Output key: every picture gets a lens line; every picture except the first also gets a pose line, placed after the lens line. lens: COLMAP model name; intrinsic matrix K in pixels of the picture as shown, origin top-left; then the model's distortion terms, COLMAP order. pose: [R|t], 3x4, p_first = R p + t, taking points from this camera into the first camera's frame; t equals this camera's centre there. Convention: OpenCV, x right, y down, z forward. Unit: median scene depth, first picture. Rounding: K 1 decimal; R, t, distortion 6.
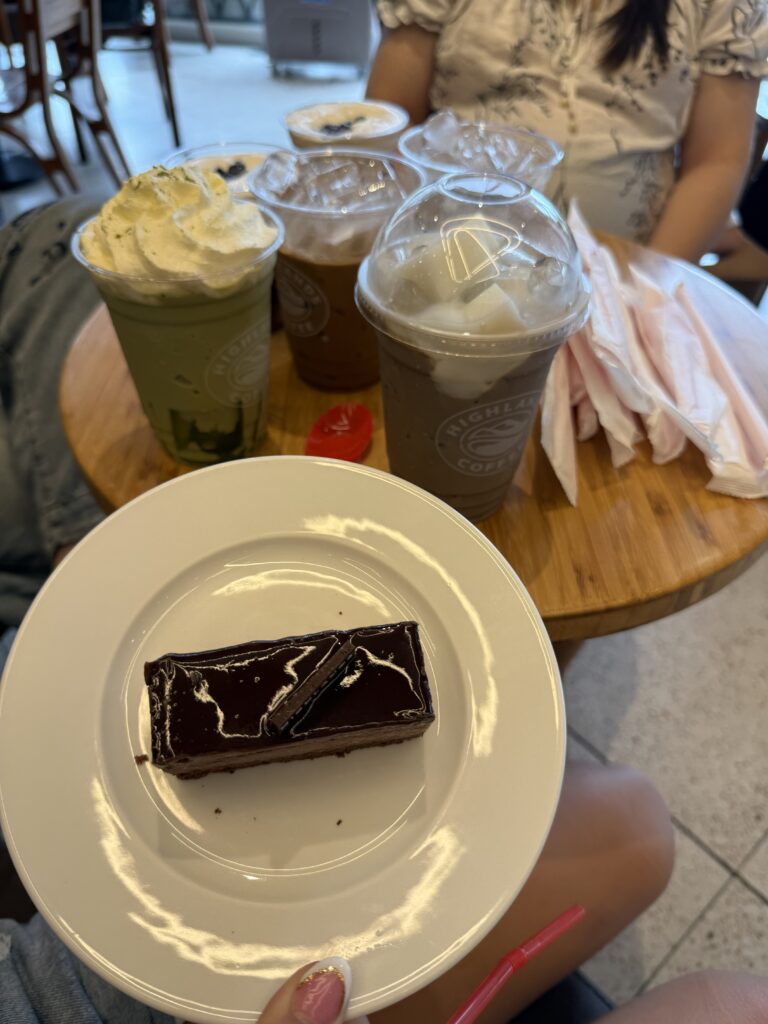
lens RADIAL K [[723.4, 0, 368.0], [0, 723.4, 513.6], [0, 0, 1]] dist [0.059382, -0.155964]
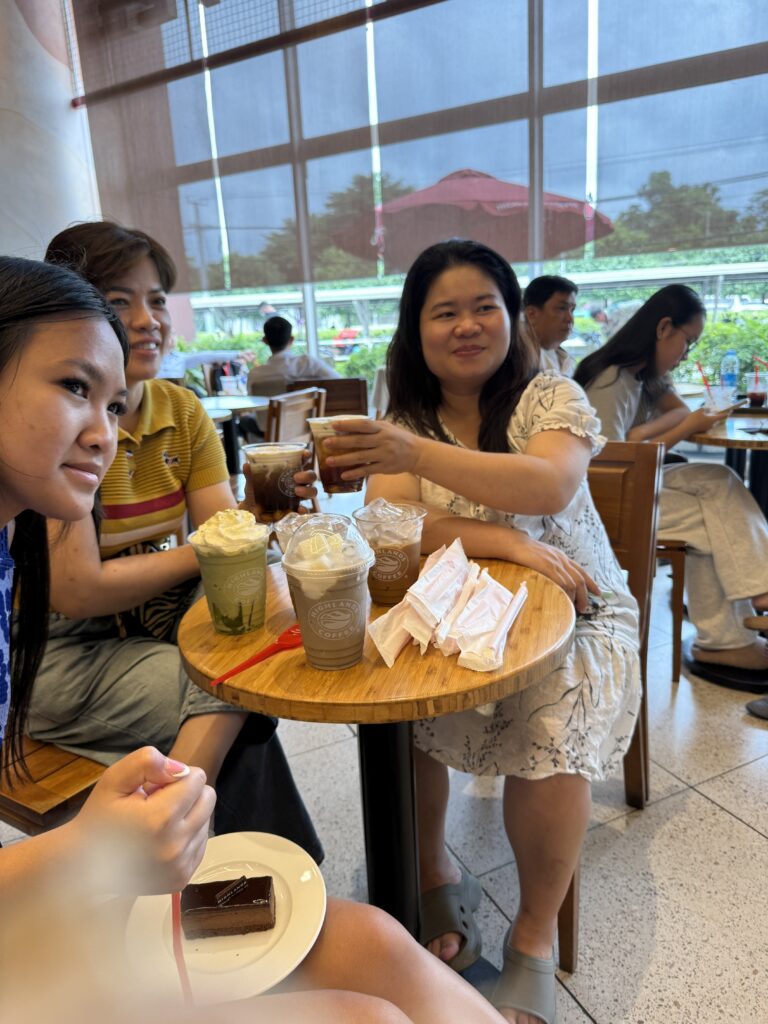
lens RADIAL K [[722.6, 0, 382.0], [0, 722.6, 487.5], [0, 0, 1]] dist [0.031093, -0.086139]
pose [[0.972887, 0.022471, -0.230187, 0.356210], [-0.119764, 0.900384, -0.418289, 0.191260], [0.197857, 0.434516, 0.878663, -0.480969]]
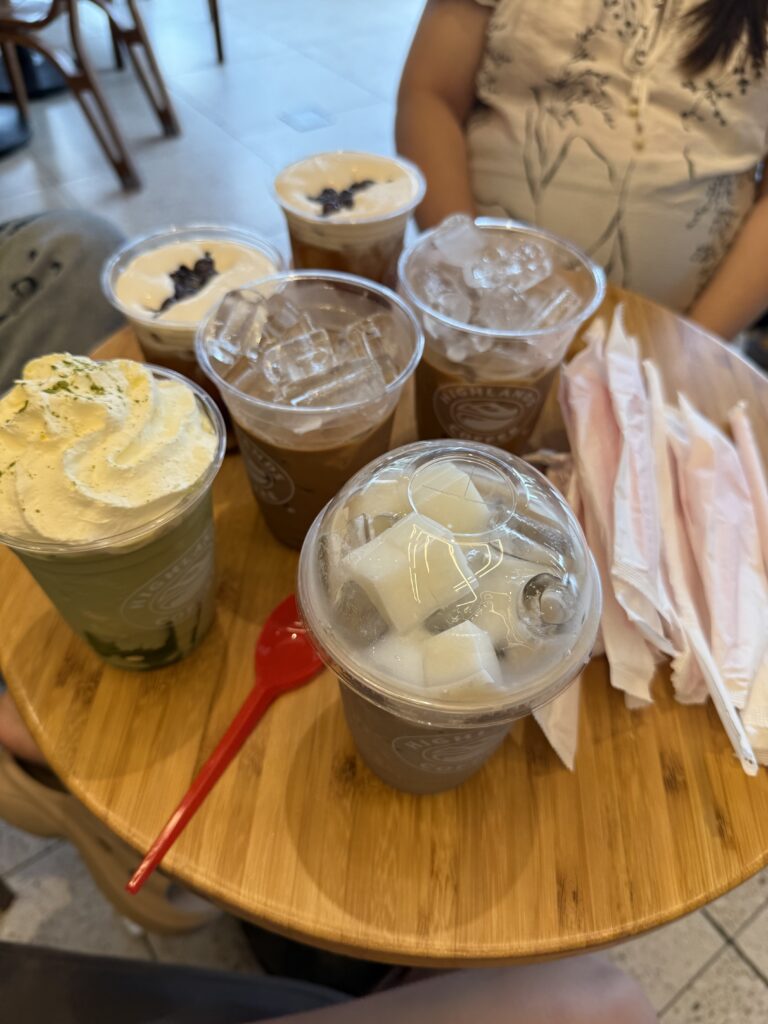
lens RADIAL K [[722.6, 0, 382.0], [0, 722.6, 487.5], [0, 0, 1]] dist [0.031093, -0.086139]
pose [[0.996967, 0.070624, -0.032700, 0.037953], [-0.066907, 0.992385, 0.103417, -0.198159], [0.039755, -0.100915, 0.994100, 0.103825]]
